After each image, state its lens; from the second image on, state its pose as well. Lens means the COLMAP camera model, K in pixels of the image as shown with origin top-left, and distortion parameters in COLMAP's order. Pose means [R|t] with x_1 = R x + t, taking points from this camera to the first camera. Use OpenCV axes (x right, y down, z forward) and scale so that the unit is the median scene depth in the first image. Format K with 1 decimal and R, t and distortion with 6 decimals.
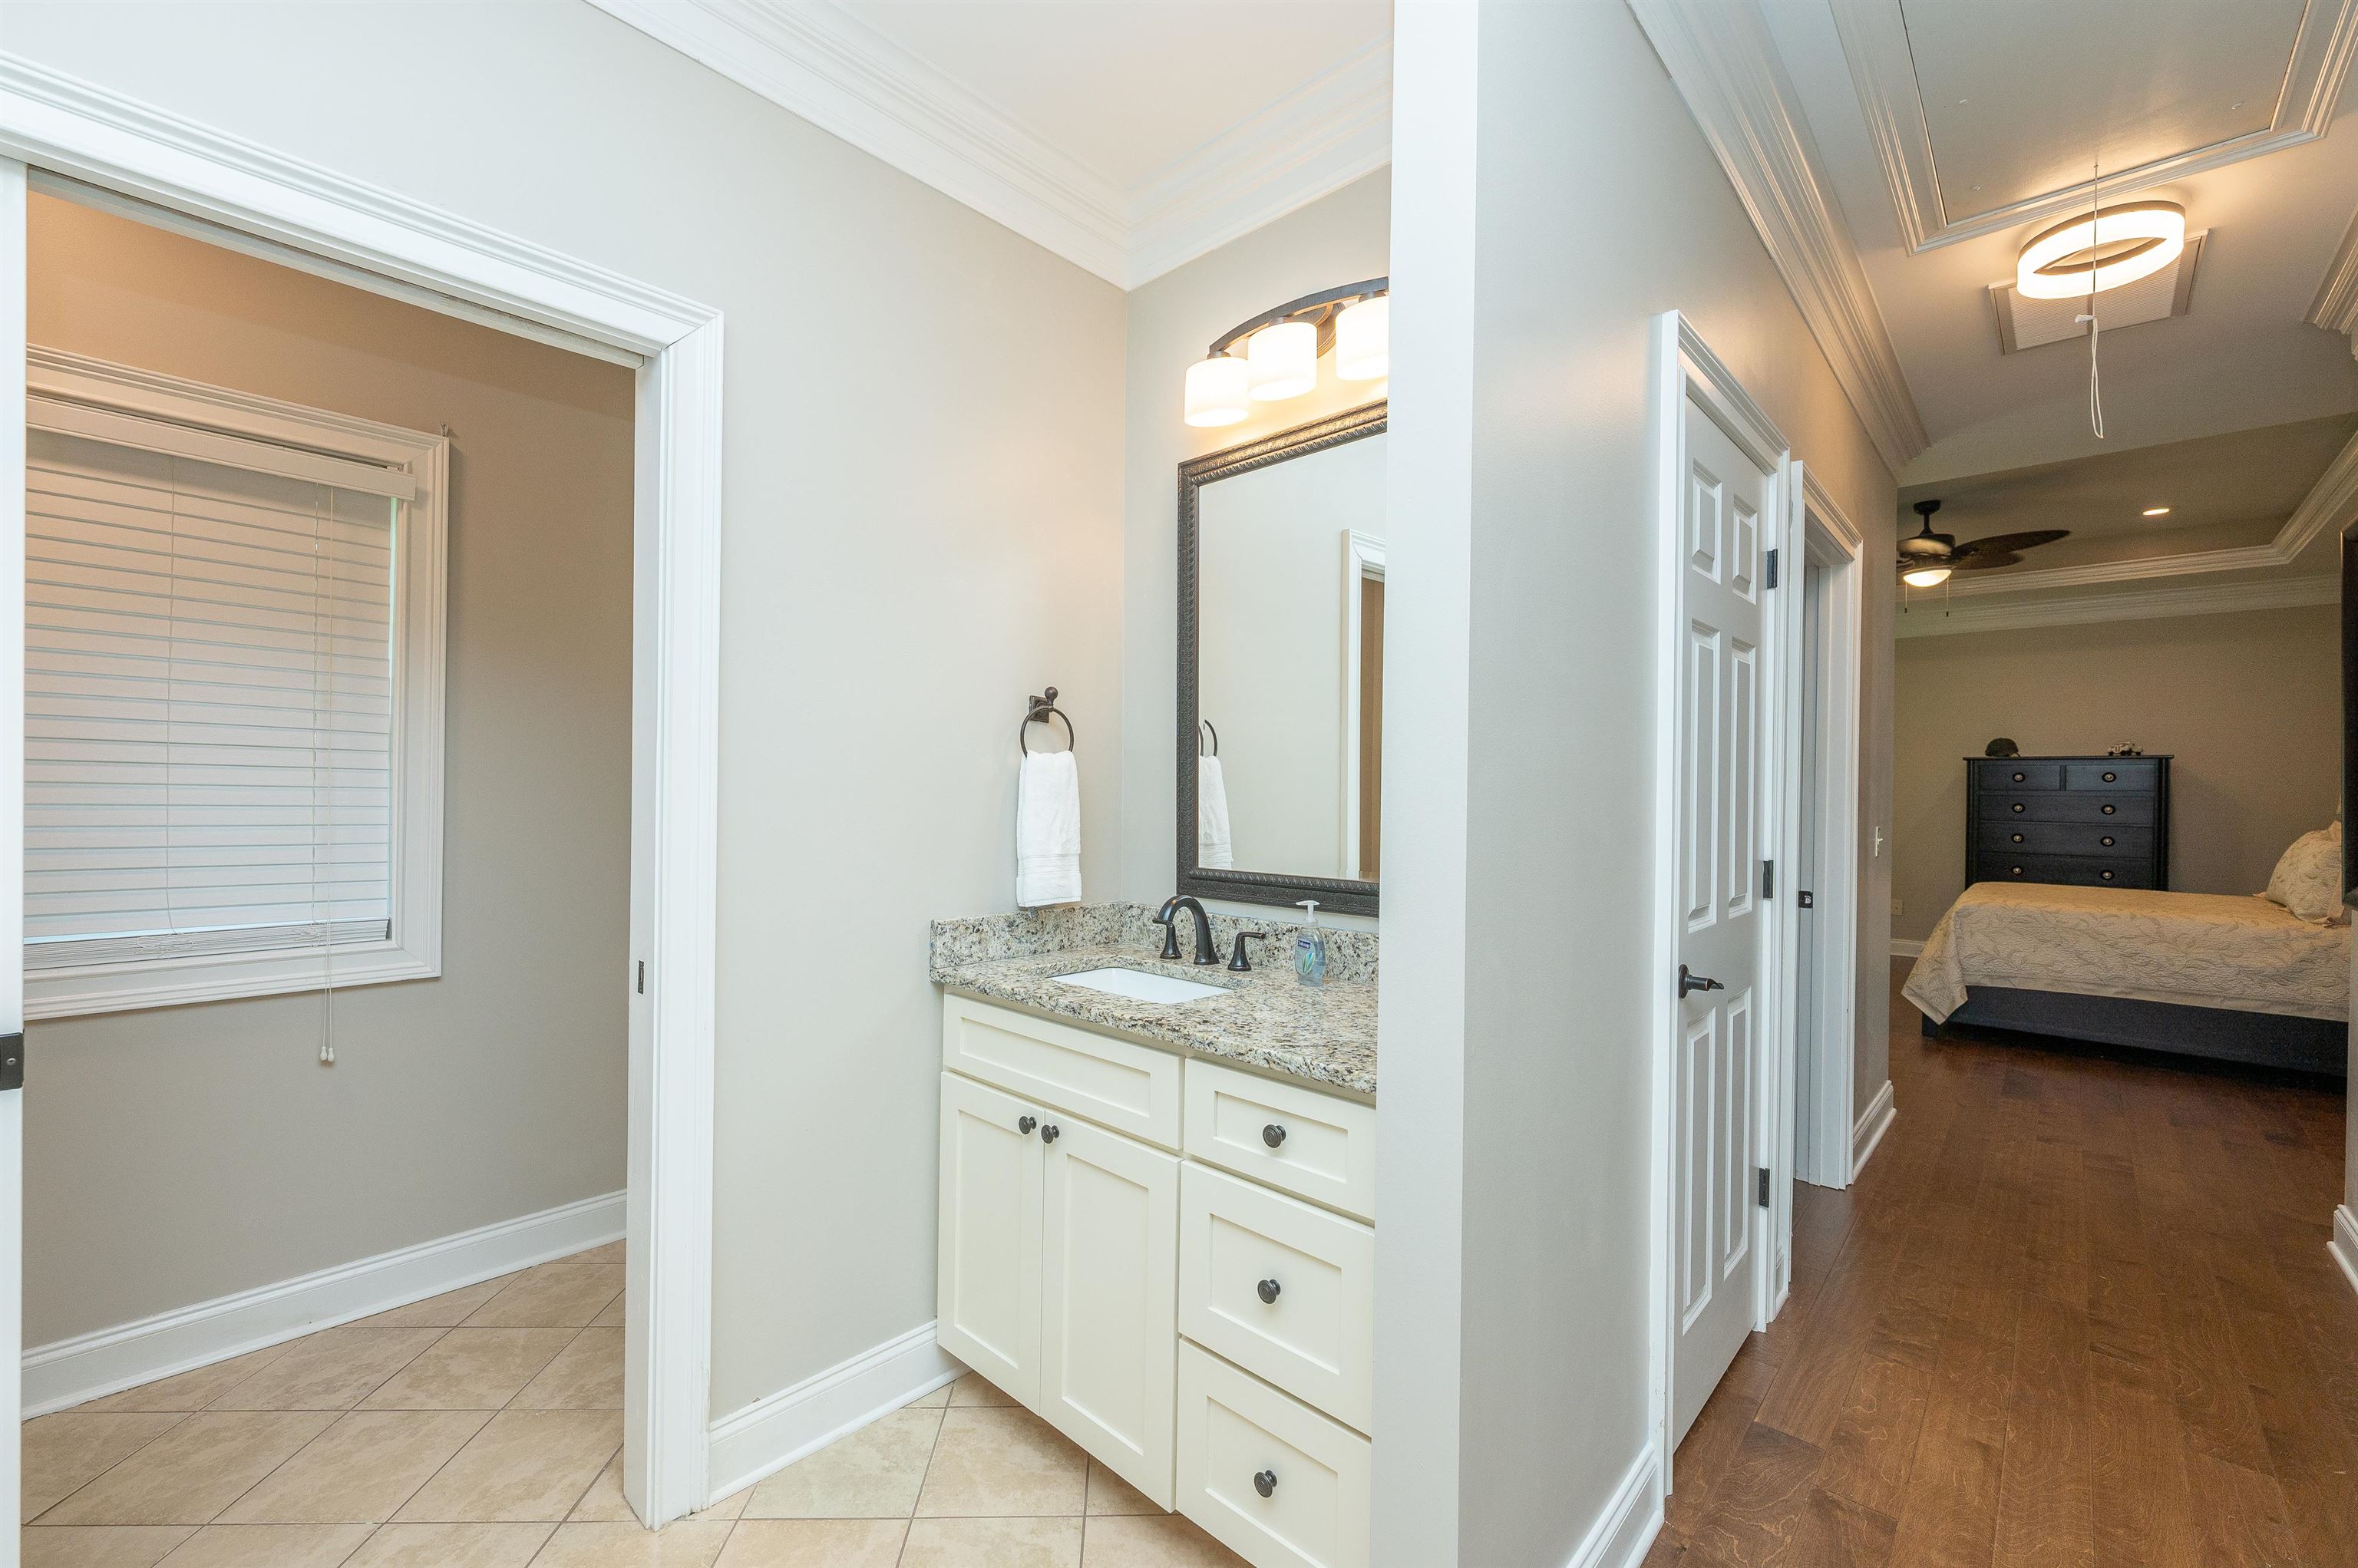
lens RADIAL K [[979.5, 0, 1166.8], [0, 979.5, 785.5], [0, 0, 1]] dist [0.002294, -0.000158]
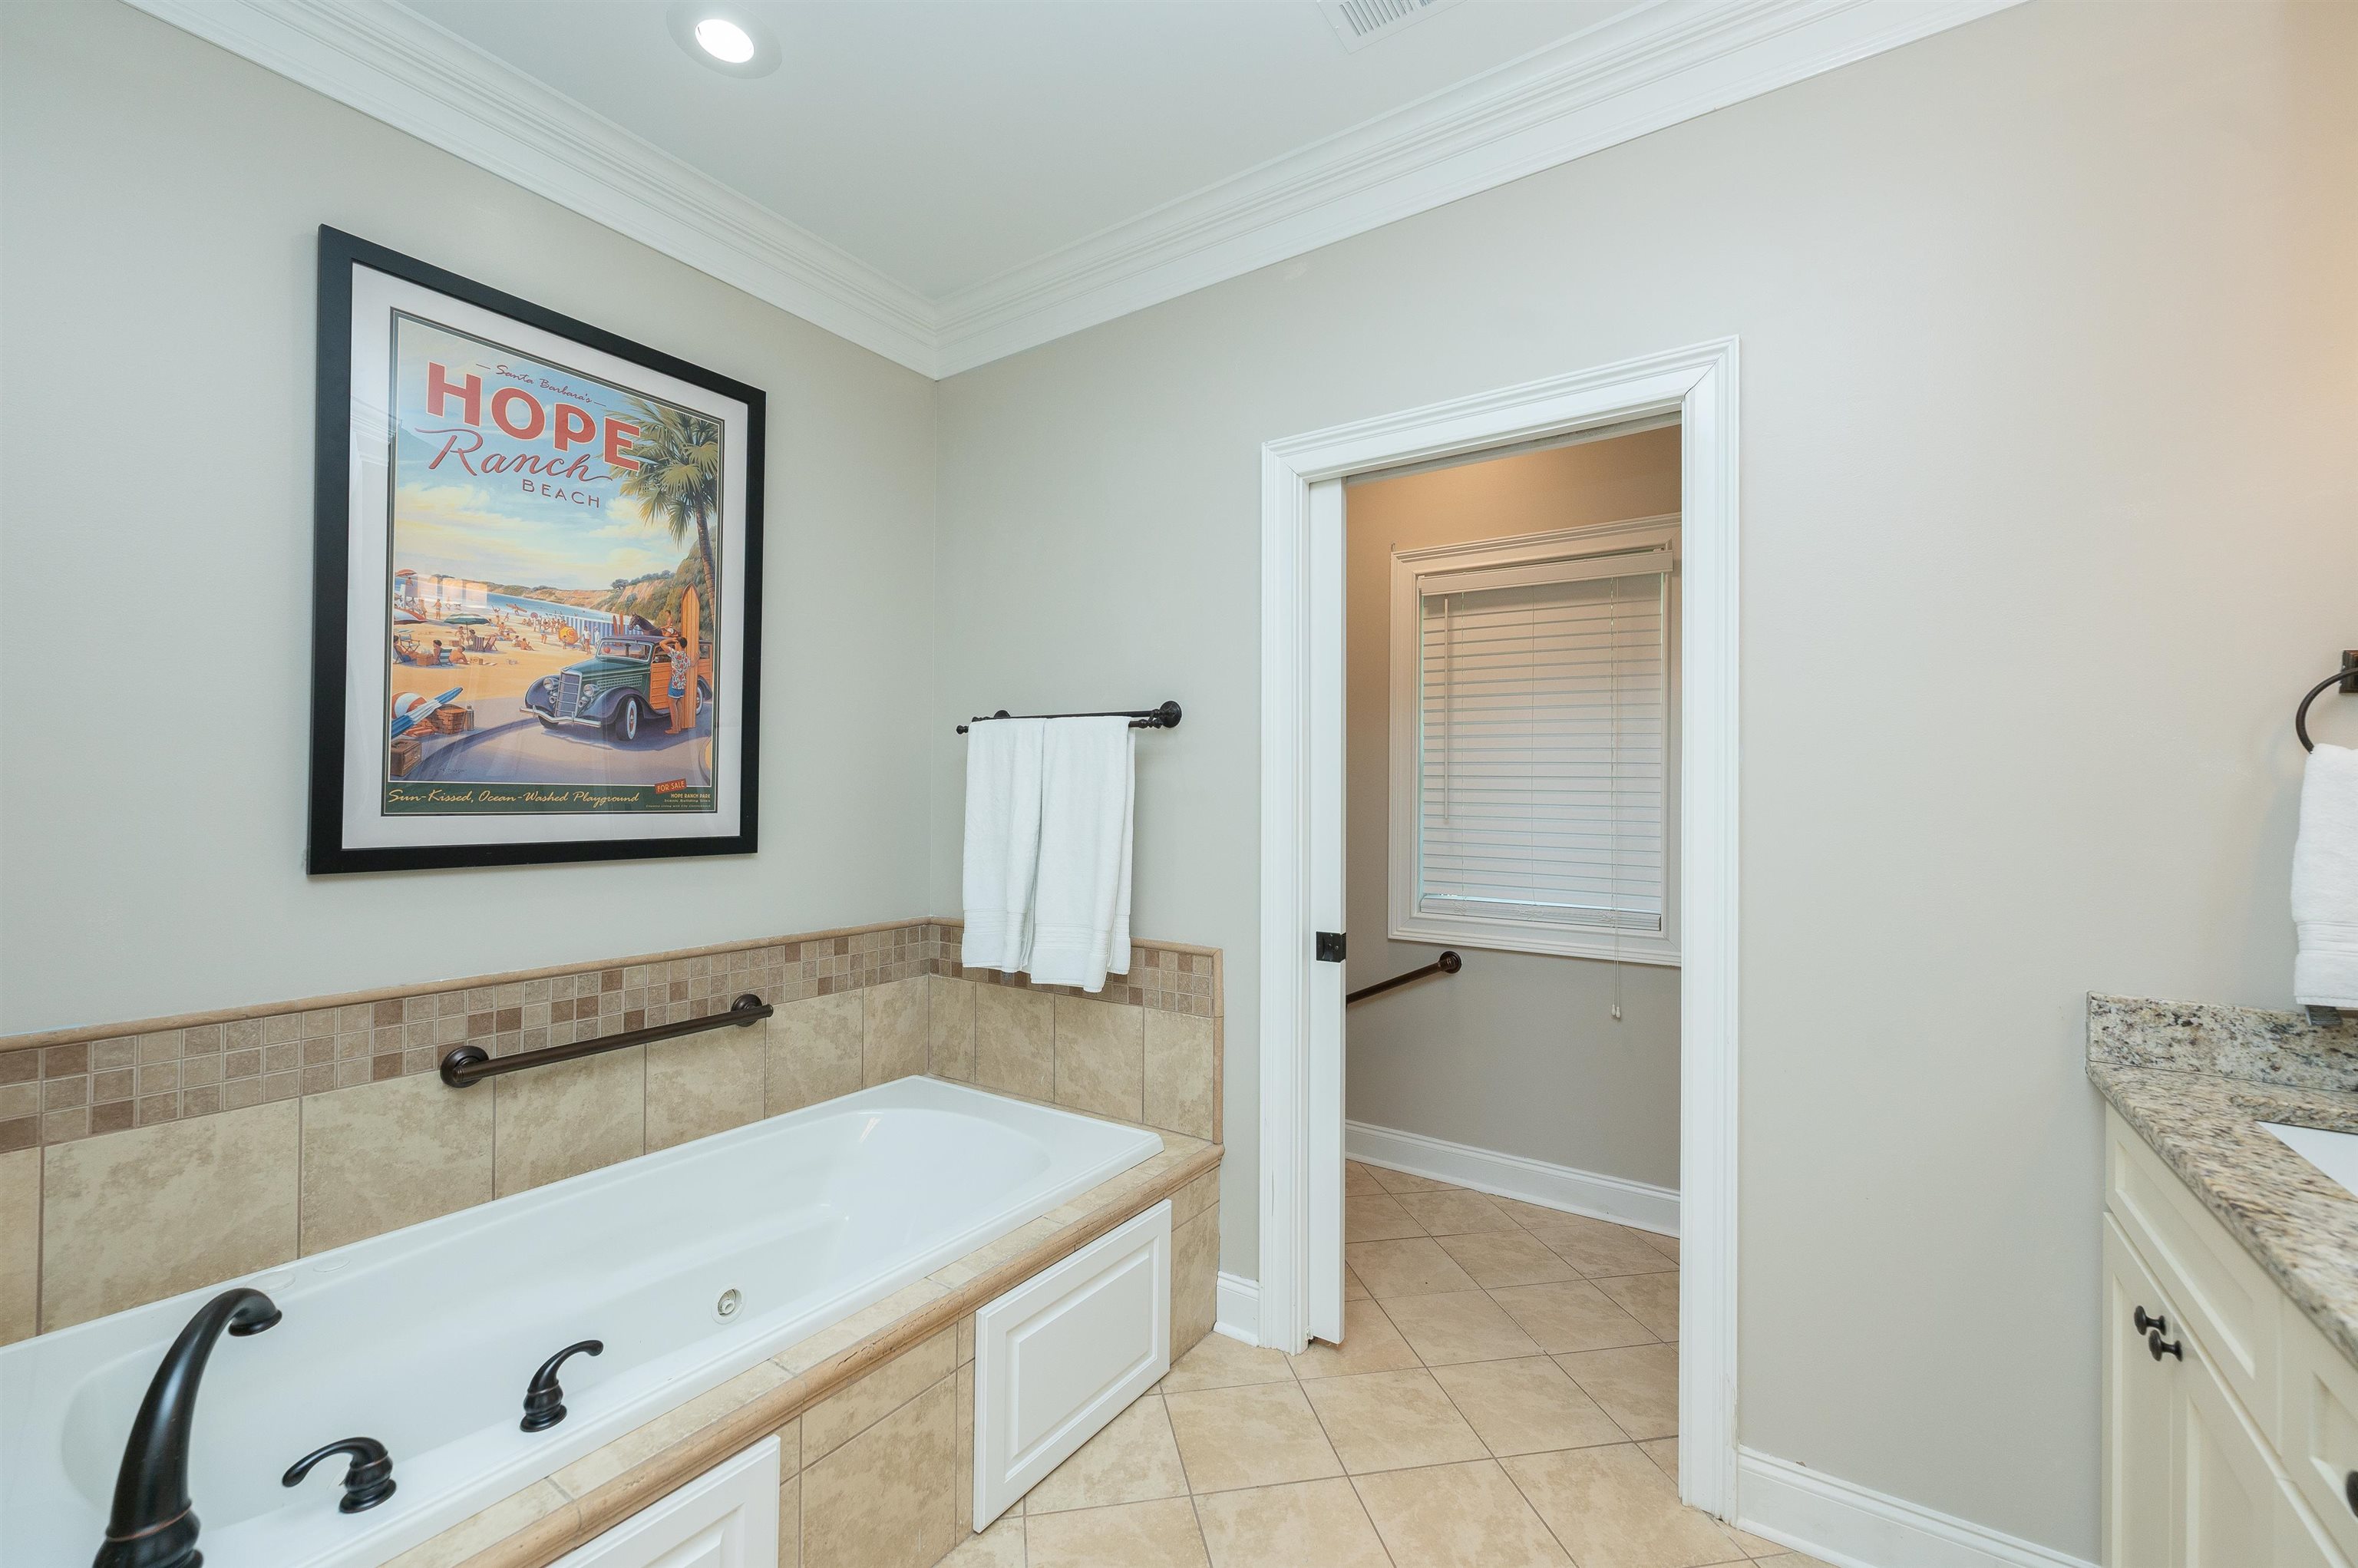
lens RADIAL K [[979.5, 0, 1161.9], [0, 979.5, 786.7], [0, 0, 1]] dist [0.002294, -0.000158]
pose [[0.132422, -0.021855, -0.990953, 0.396577], [-0.003108, 0.999743, -0.022464, 0.006995], [0.991189, 0.006055, 0.132320, 0.248246]]
